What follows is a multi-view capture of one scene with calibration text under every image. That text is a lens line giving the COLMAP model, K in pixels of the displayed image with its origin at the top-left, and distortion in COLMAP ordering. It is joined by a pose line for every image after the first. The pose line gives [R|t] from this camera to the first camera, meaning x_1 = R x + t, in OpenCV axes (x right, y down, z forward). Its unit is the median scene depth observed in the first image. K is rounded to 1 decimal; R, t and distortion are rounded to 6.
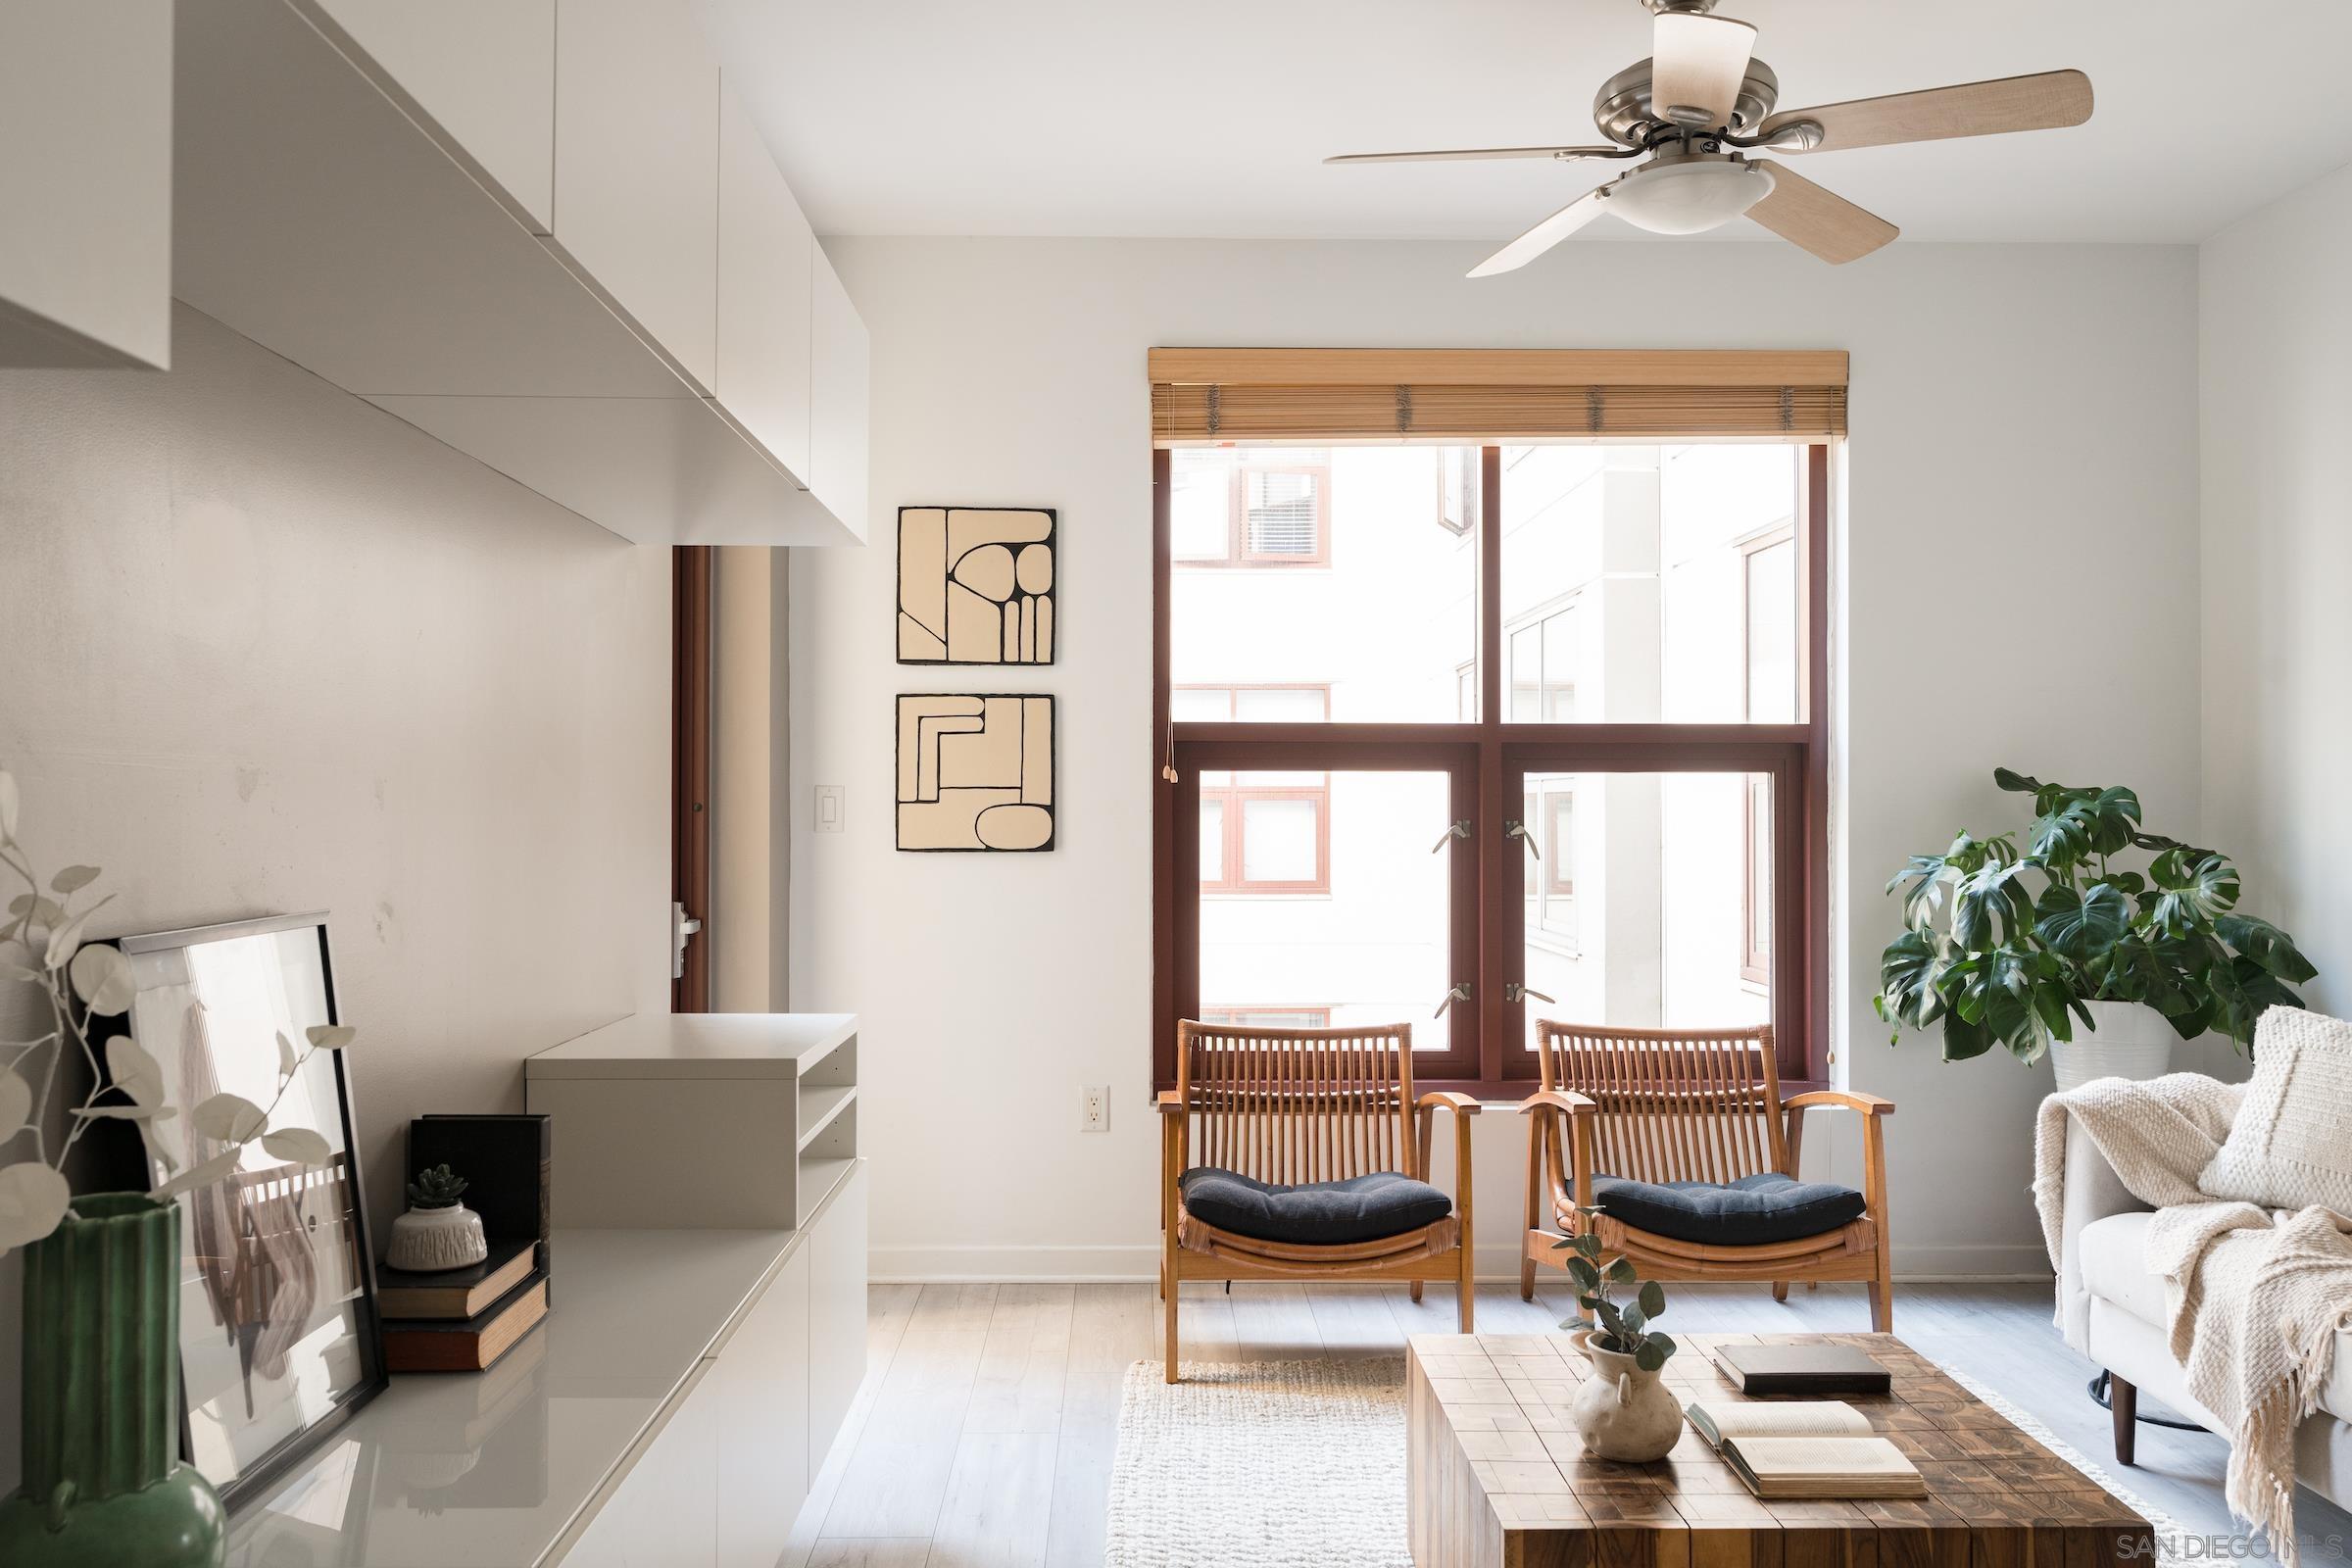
lens RADIAL K [[1848.1, 0, 1144.8], [0, 1848.1, 793.9], [0, 0, 1]] dist [0.000219, 0.007556]
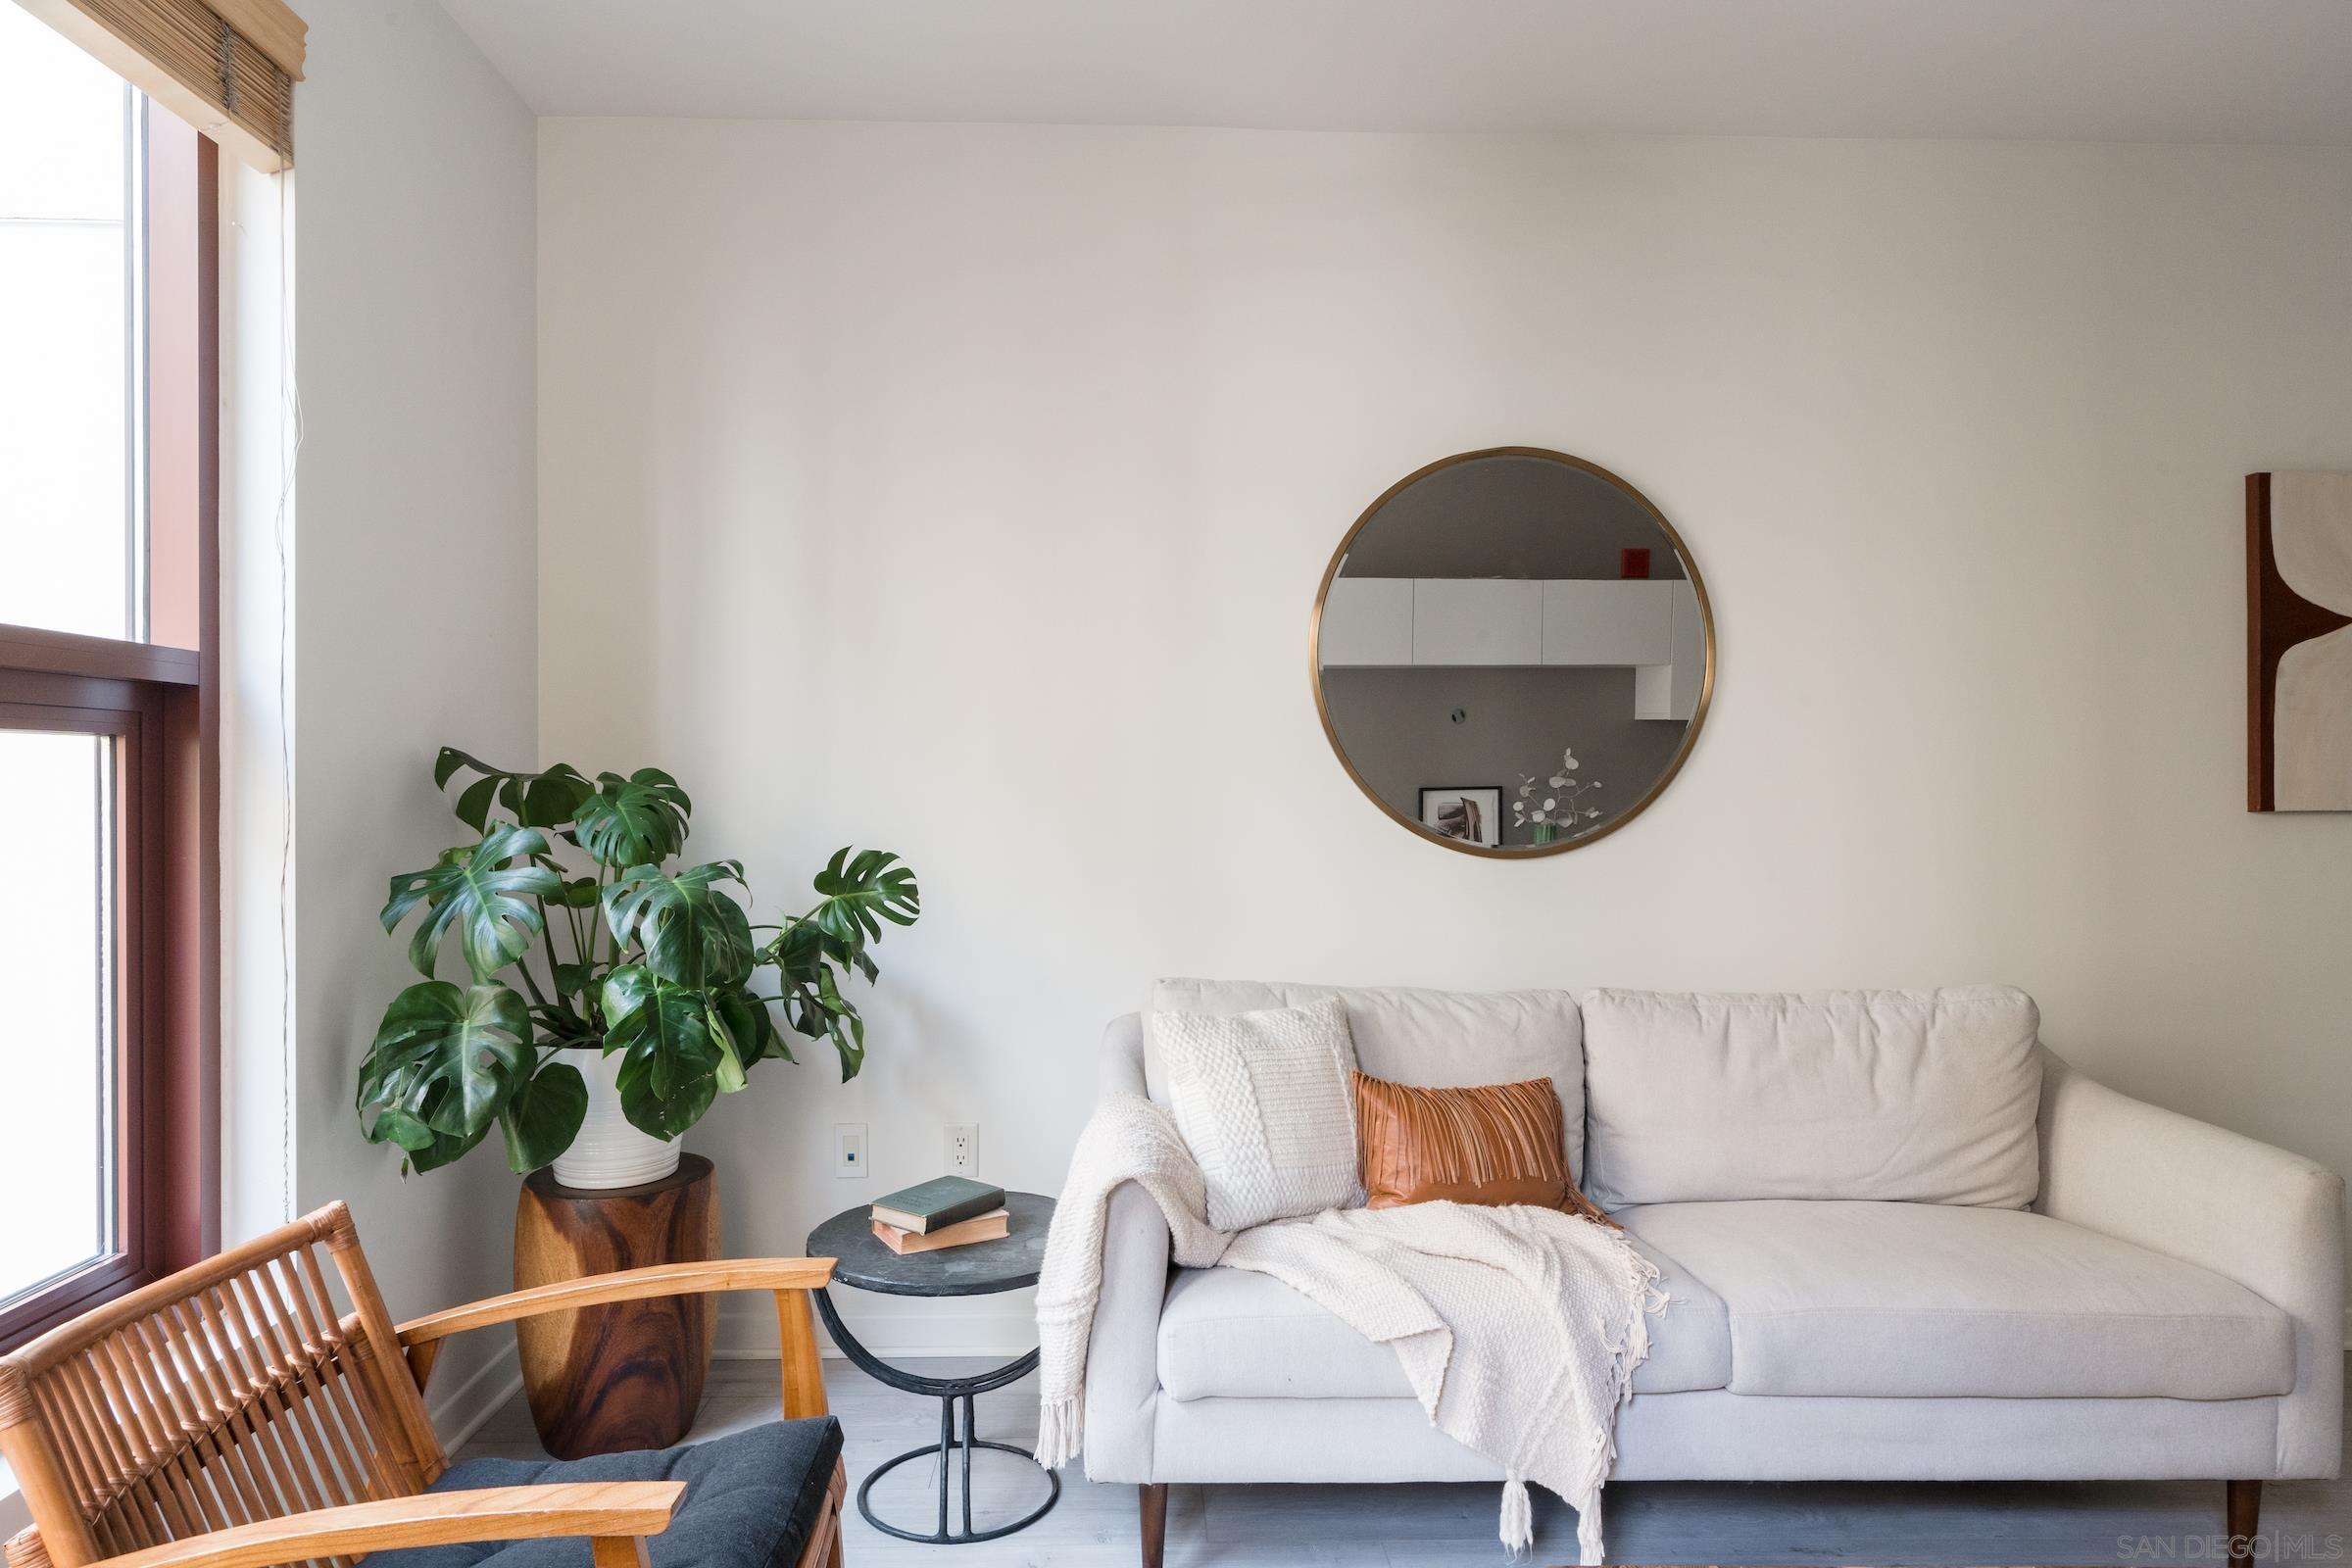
lens RADIAL K [[1472.8, 0, 1181.5], [0, 1472.8, 773.4], [0, 0, 1]] dist [0.006904, -0.001369]
pose [[-0.034254, -0.000546, 0.999413, -0.101326], [-0.010915, 0.999940, 0.000173, -0.005033], [-0.999354, -0.010902, -0.034258, 0.753600]]
